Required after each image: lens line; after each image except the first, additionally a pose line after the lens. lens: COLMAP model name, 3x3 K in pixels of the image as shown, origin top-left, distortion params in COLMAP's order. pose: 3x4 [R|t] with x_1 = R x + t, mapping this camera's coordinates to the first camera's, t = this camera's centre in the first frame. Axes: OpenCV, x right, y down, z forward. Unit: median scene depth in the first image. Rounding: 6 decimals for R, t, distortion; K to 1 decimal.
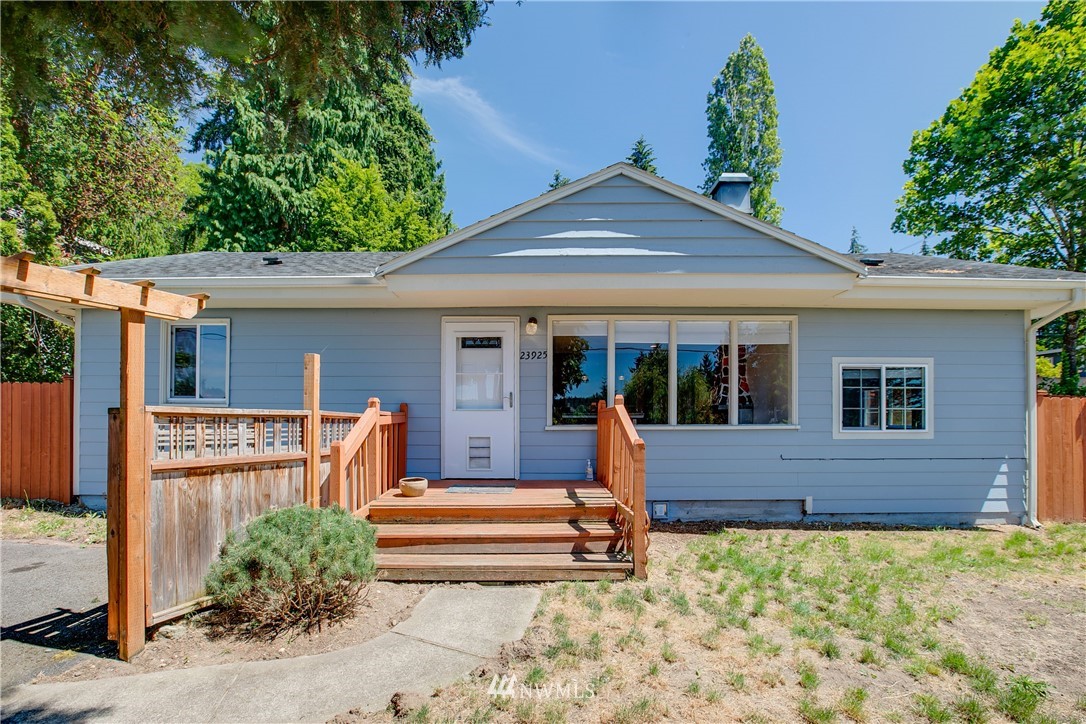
lens RADIAL K [[529.7, 0, 549.5], [0, 529.7, 406.8], [0, 0, 1]] dist [-0.089743, 0.056121]
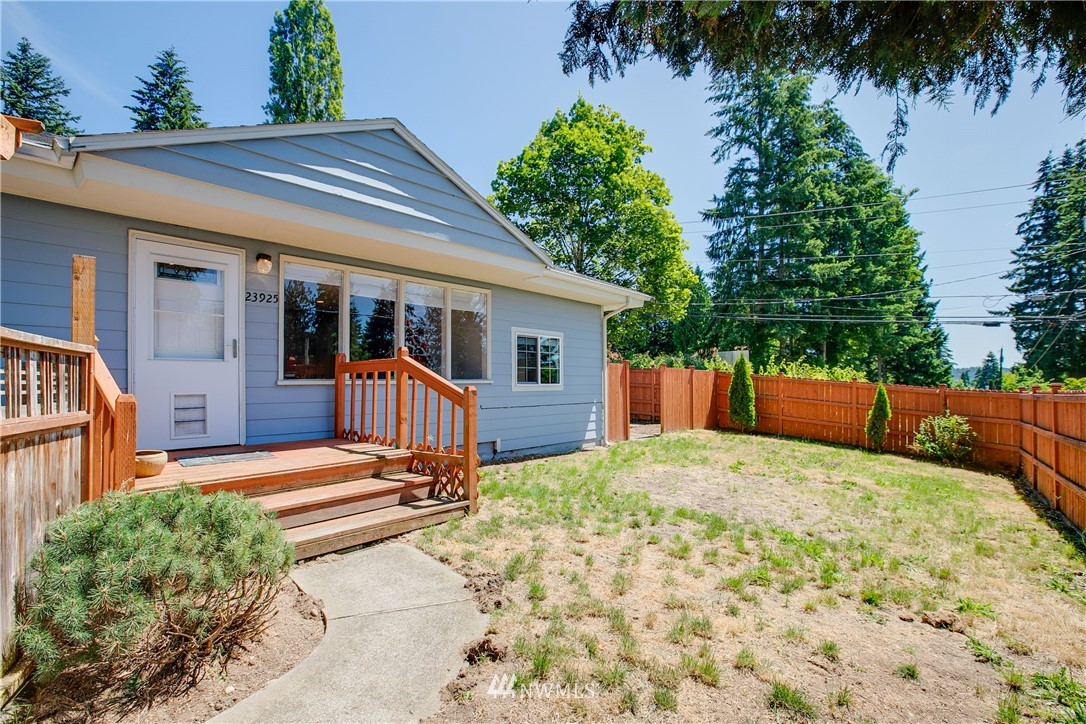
lens RADIAL K [[516.0, 0, 549.6], [0, 516.0, 372.6], [0, 0, 1]] dist [-0.020458, 0.001168]
pose [[0.651725, 0.011188, 0.758373, -0.353405], [-0.010869, 0.999926, -0.005410, 0.022708], [-0.758377, -0.004717, 0.651799, 0.109519]]
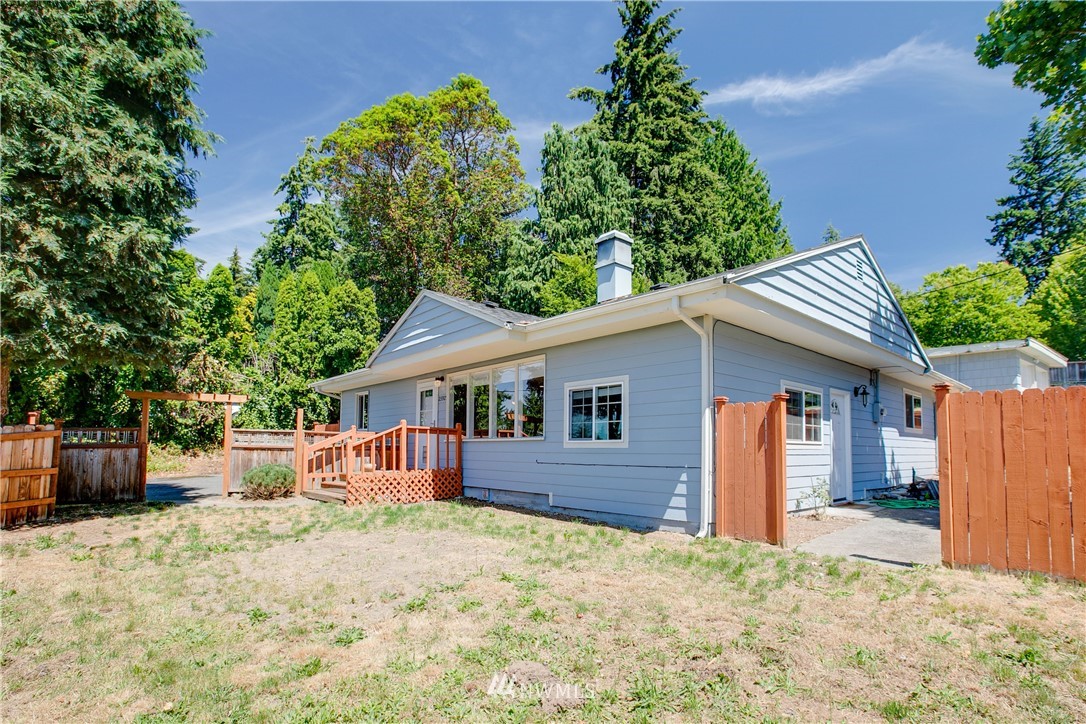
lens RADIAL K [[529.7, 0, 549.5], [0, 529.7, 406.8], [0, 0, 1]] dist [-0.089743, 0.056121]
pose [[0.670368, -0.055703, -0.739935, 1.496952], [0.011194, 0.997824, -0.064976, 0.046665], [0.741945, 0.035275, 0.669533, 0.109106]]
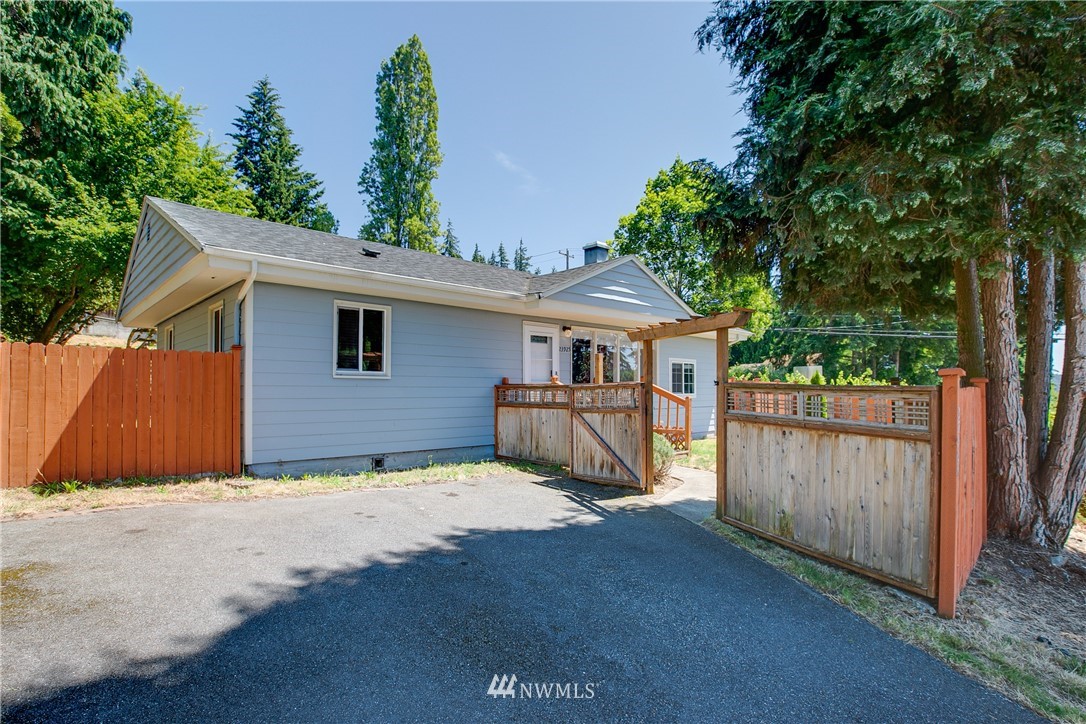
lens RADIAL K [[544.4, 0, 544.2], [0, 544.4, 368.9], [0, 0, 1]] dist [-0.022598, 0.000268]
pose [[0.720846, 0.023234, 0.692706, -1.284910], [-0.016646, 0.999730, -0.016210, -0.009892], [-0.692895, 0.000154, 0.721038, -0.186258]]
